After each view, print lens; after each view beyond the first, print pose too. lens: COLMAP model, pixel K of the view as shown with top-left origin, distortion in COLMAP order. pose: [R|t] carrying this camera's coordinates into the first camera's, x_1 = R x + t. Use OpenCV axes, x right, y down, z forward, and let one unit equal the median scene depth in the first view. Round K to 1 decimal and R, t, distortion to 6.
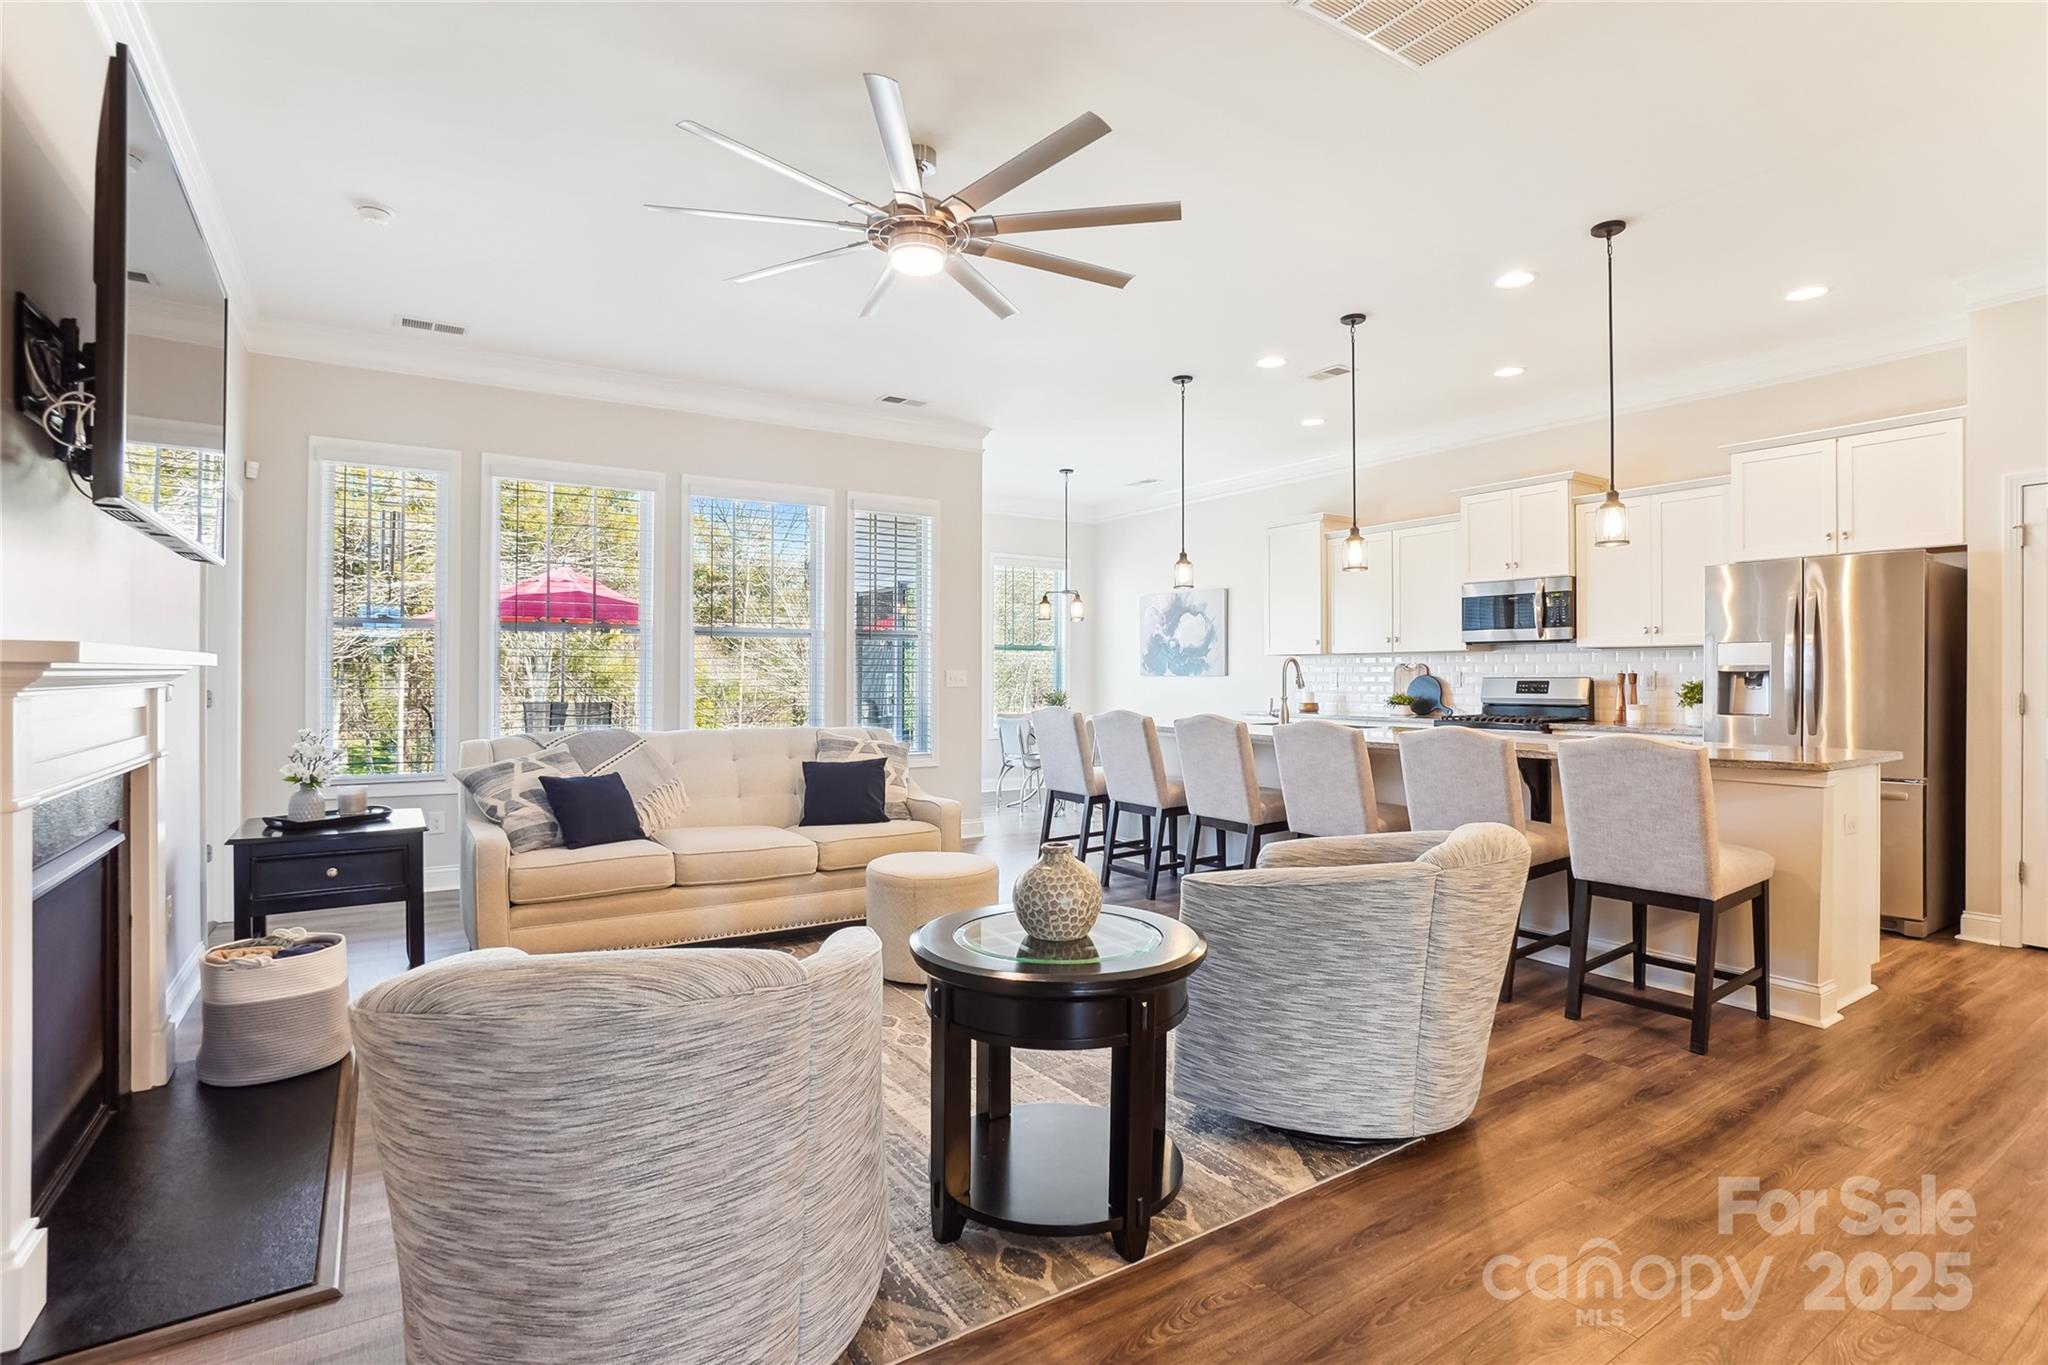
lens RADIAL K [[993.6, 0, 1024.0], [0, 993.6, 664.6], [0, 0, 1]] dist [-0.063763, 0.025052]
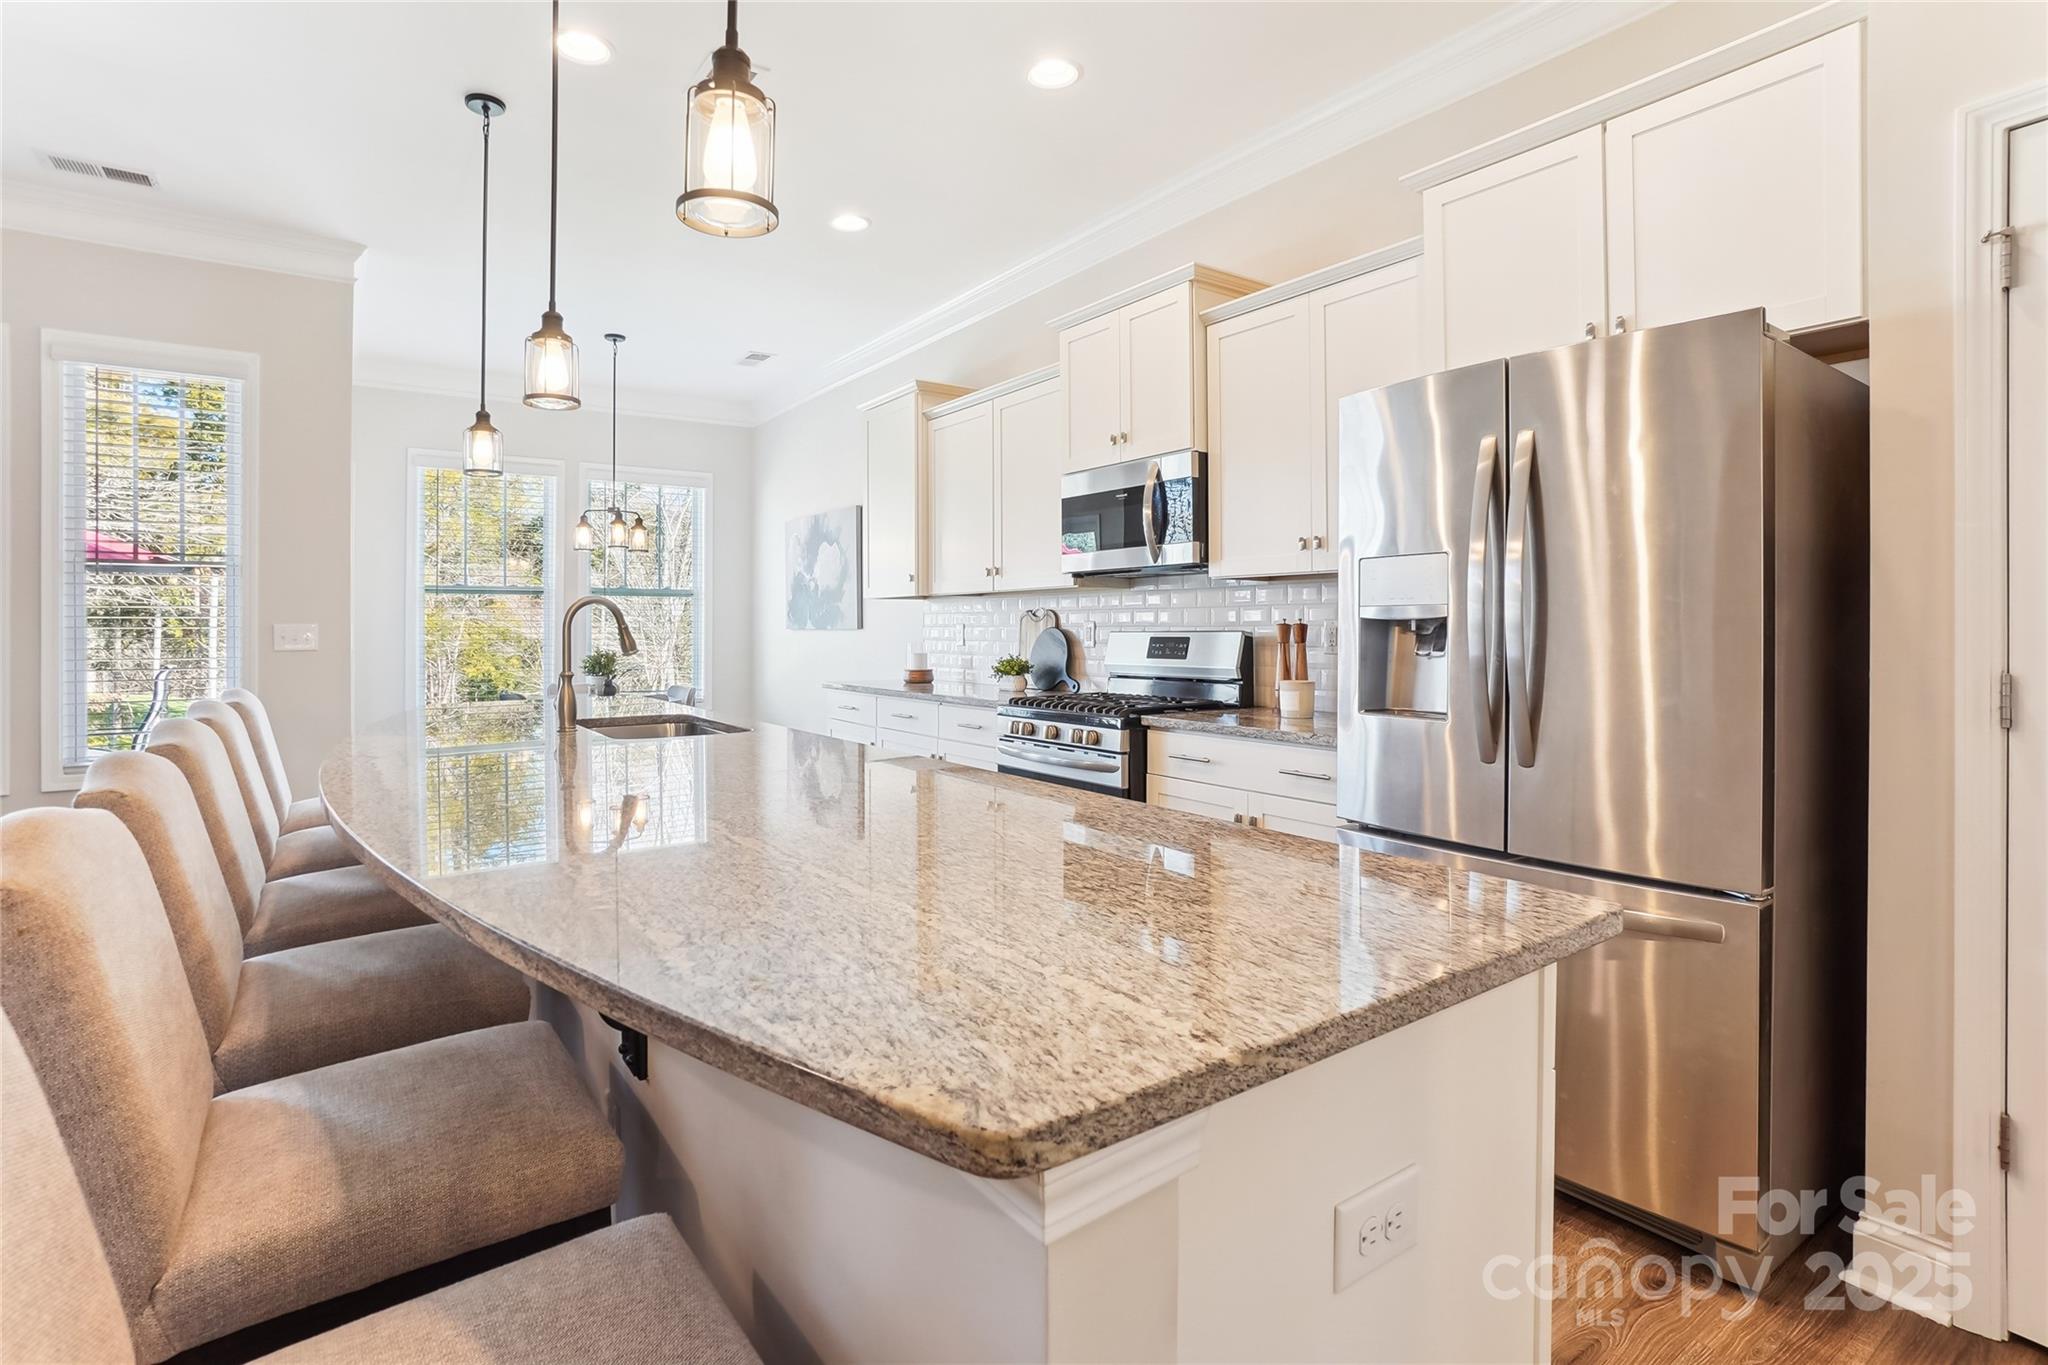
lens RADIAL K [[997.0, 0, 1014.5], [0, 997.0, 620.7], [0, 0, 1]] dist [-0.061398, 0.026533]
pose [[0.999485, -0.005159, 0.031659, 0.442760], [0.004994, 0.999974, 0.005286, 0.003434], [-0.031685, -0.005126, 0.999485, 0.435855]]
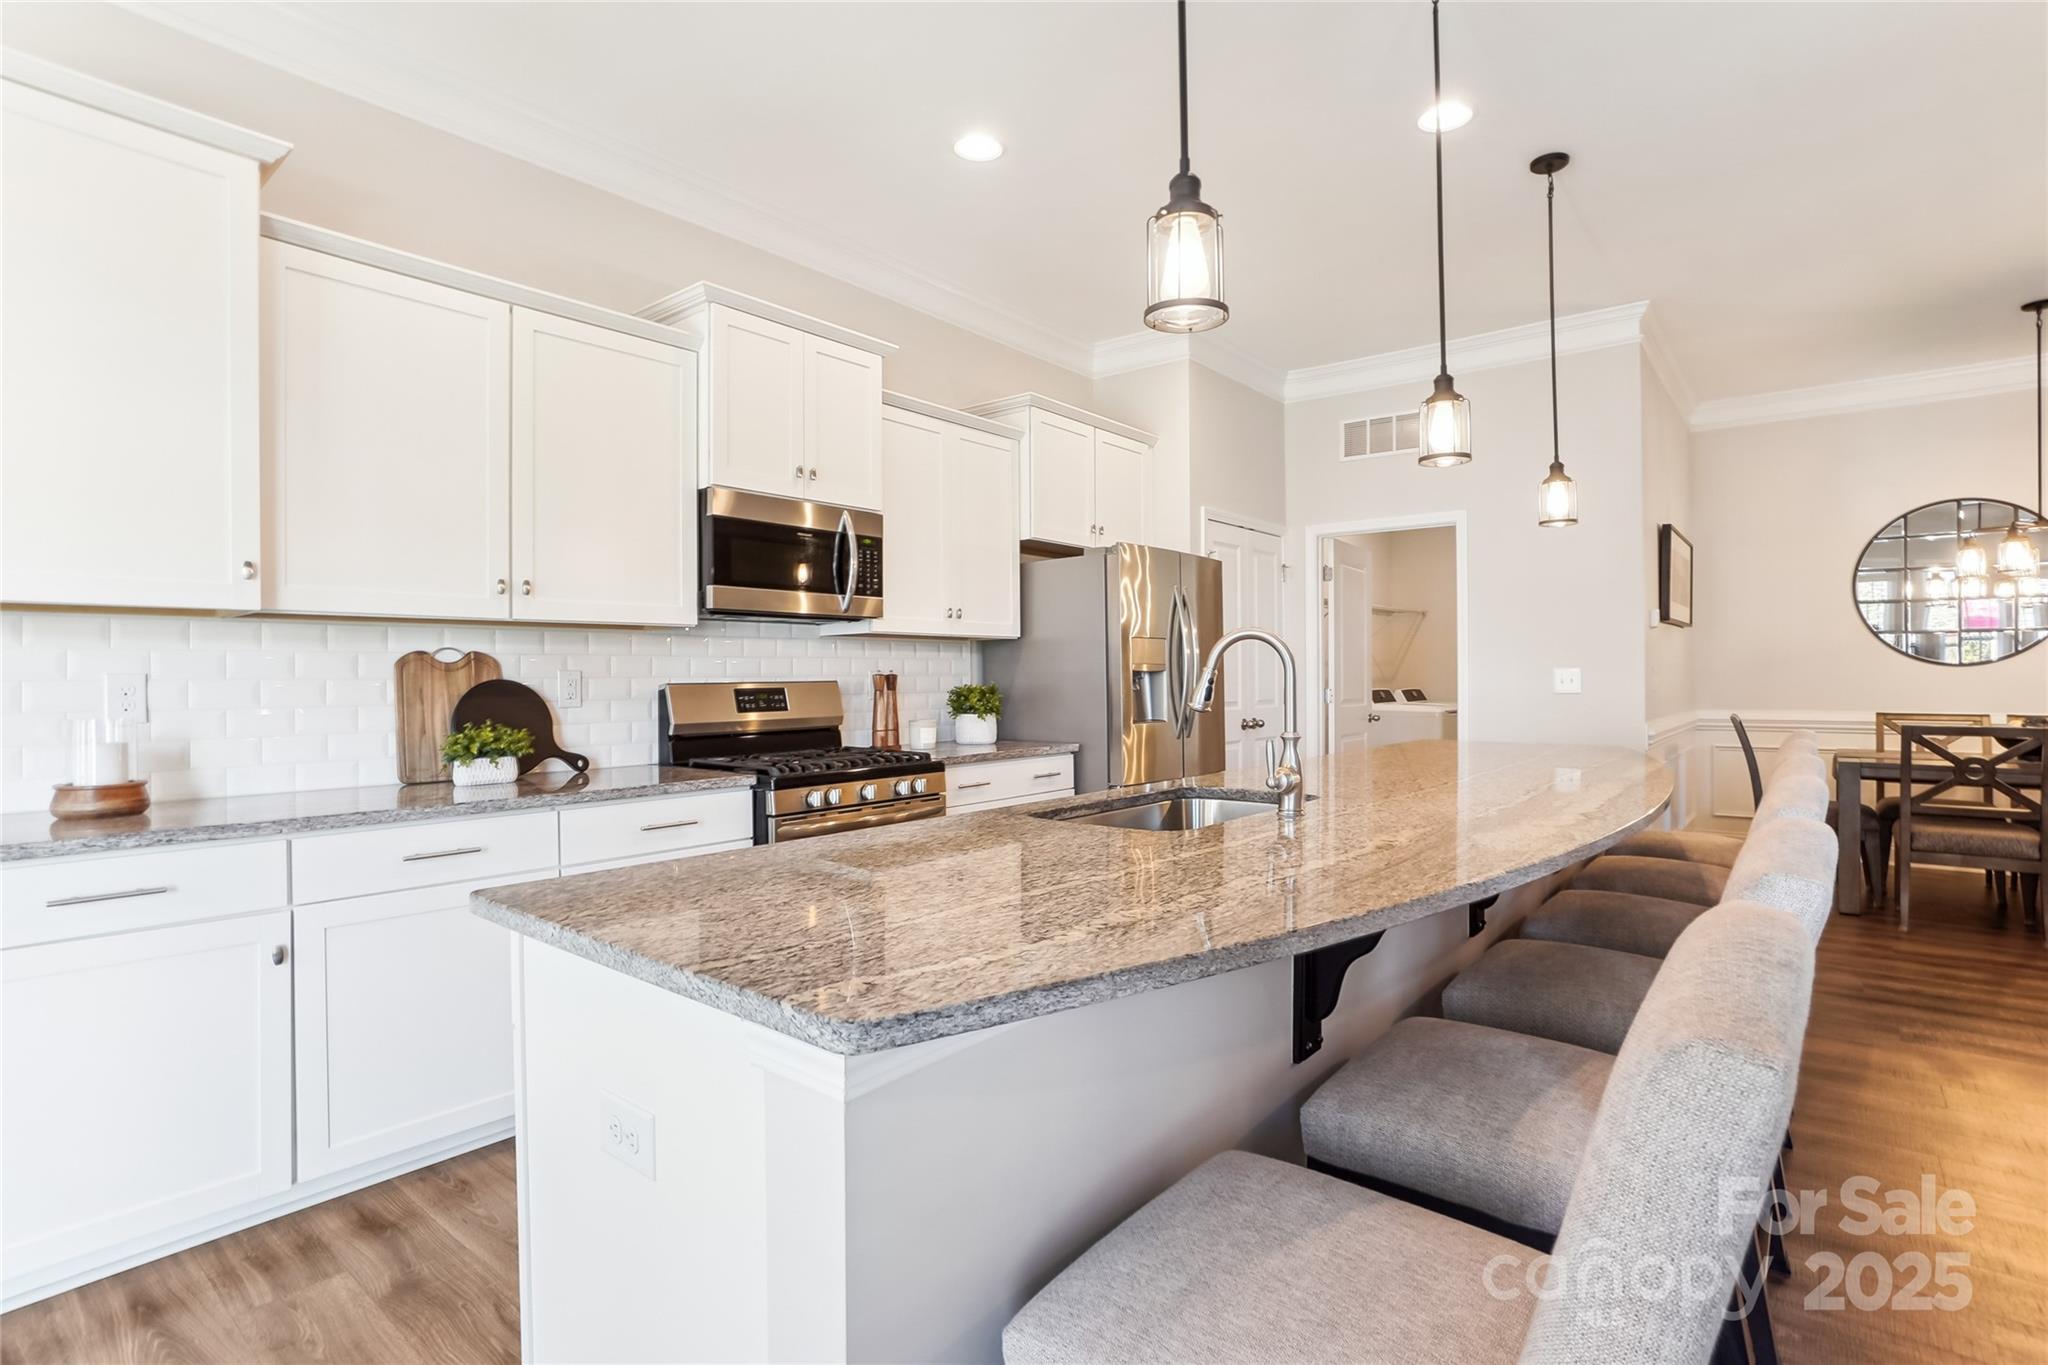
lens RADIAL K [[994.3, 0, 1024.0], [0, 994.3, 682.5], [0, 0, 1]] dist [-0.055079, 0.026152]
pose [[-0.302196, -0.007000, 0.953220, -0.058063], [-0.004787, 0.999972, 0.005825, 0.010195], [-0.953234, -0.002802, -0.302221, 1.114830]]
